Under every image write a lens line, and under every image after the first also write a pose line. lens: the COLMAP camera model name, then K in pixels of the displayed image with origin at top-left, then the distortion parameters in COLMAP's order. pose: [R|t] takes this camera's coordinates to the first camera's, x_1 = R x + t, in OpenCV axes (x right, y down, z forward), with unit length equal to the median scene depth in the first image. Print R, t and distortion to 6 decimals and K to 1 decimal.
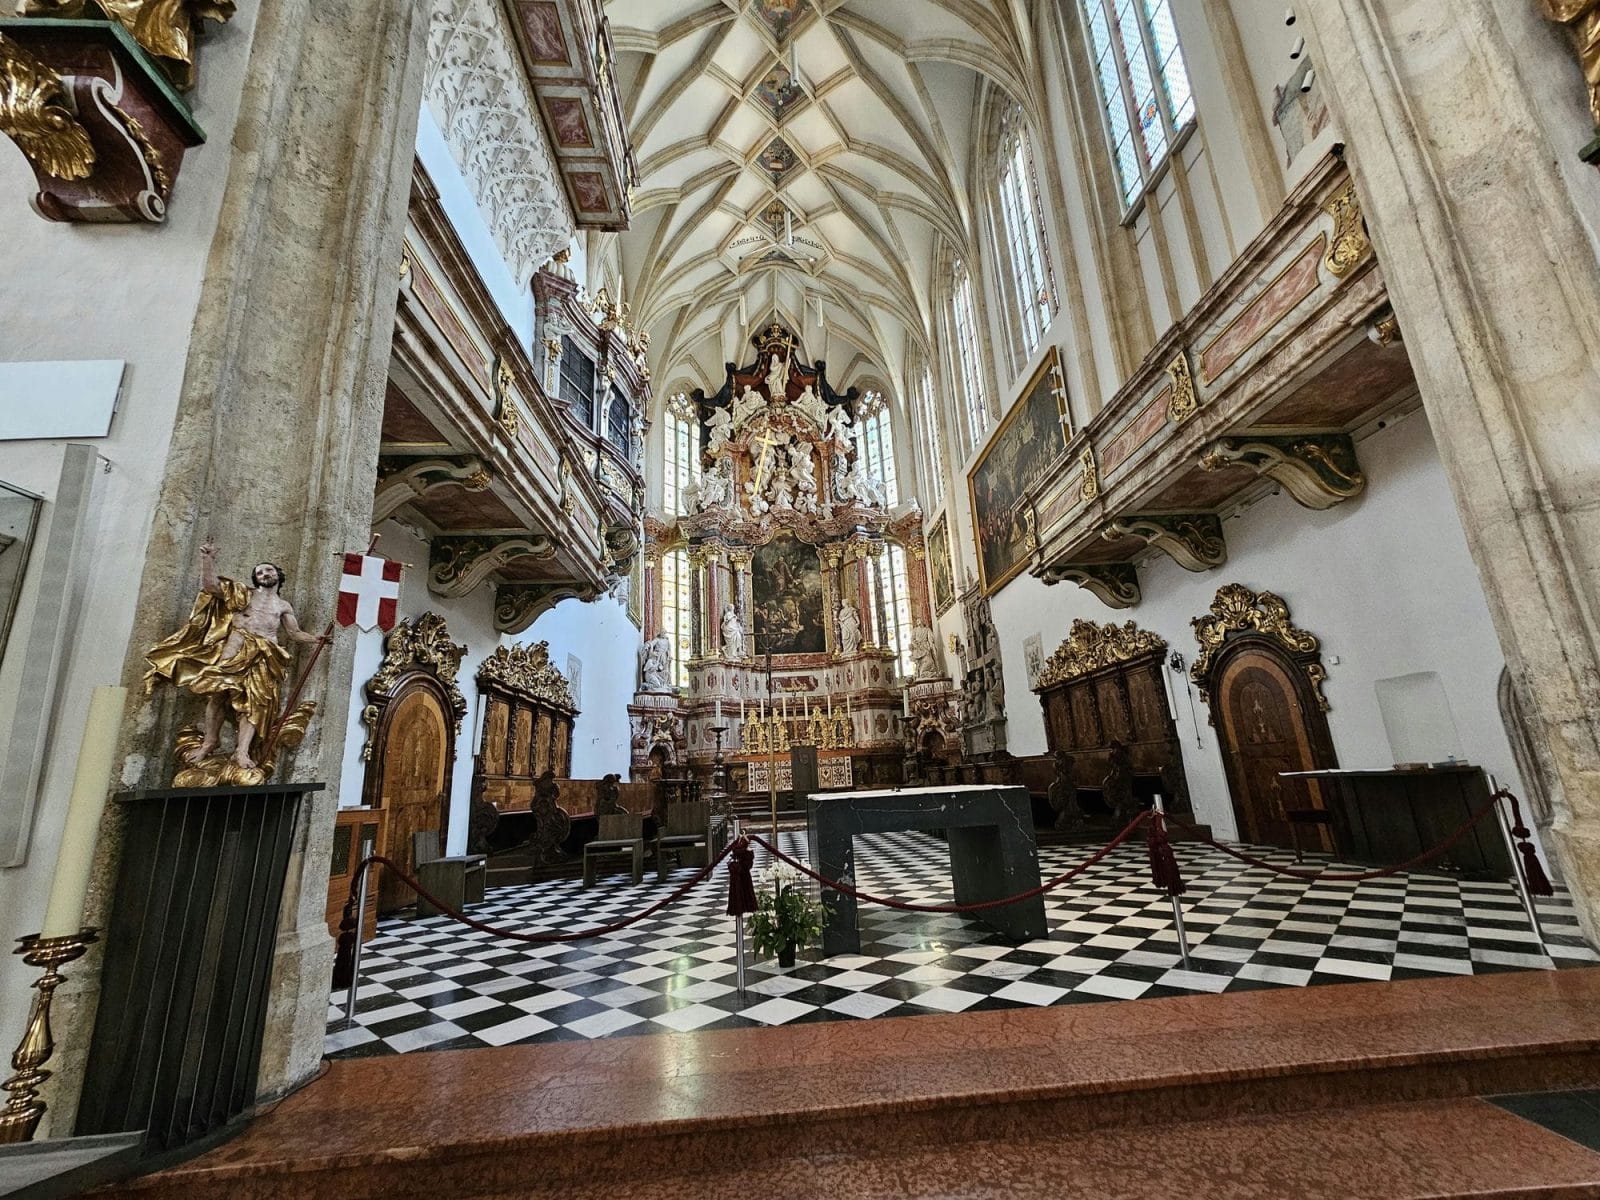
lens RADIAL K [[630.2, 0, 809.8], [0, 630.2, 629.5], [0, 0, 1]] dist [-0.013778, 0.000030]
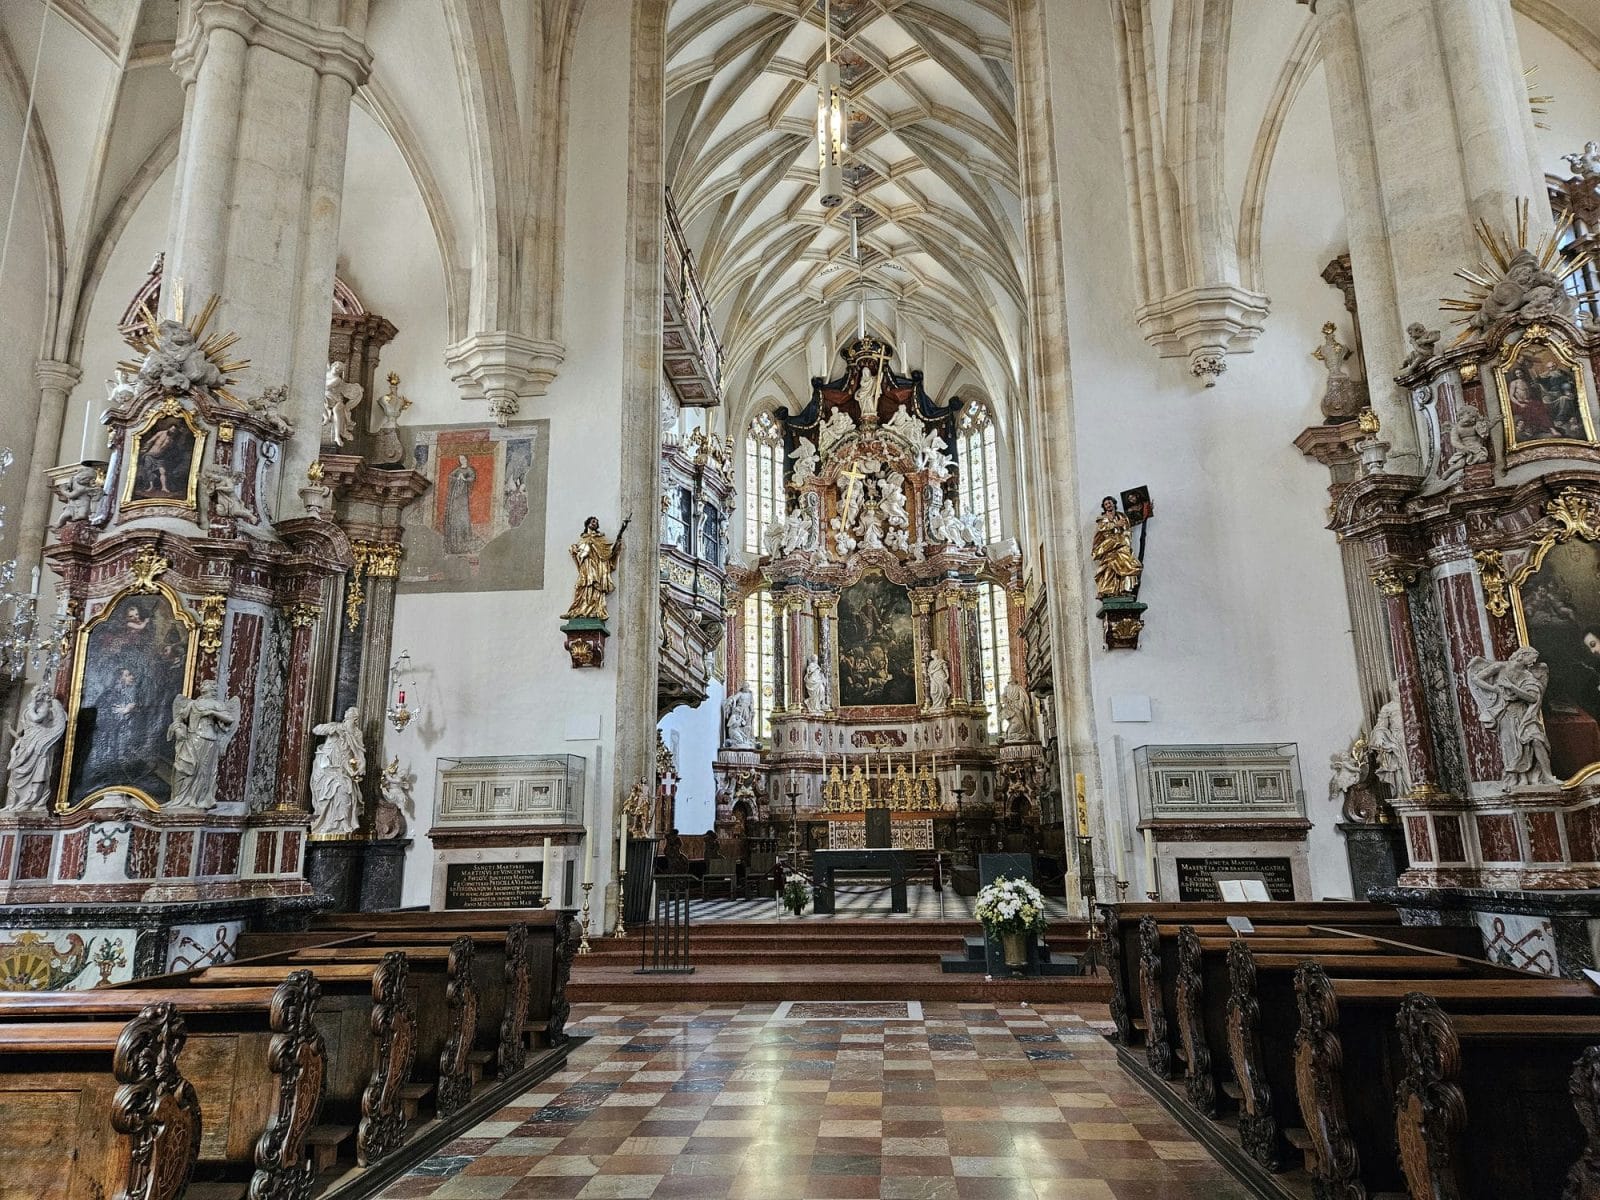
lens RADIAL K [[1062.6, 0, 800.0], [0, 1062.6, 600.0], [0, 0, 1]] dist [0.110054, -0.093690]
pose [[0.985142, 0.002955, -0.171718, 0.124951], [0.000286, 0.999822, 0.018850, -0.146093], [0.171743, -0.018619, 0.984966, -0.571123]]
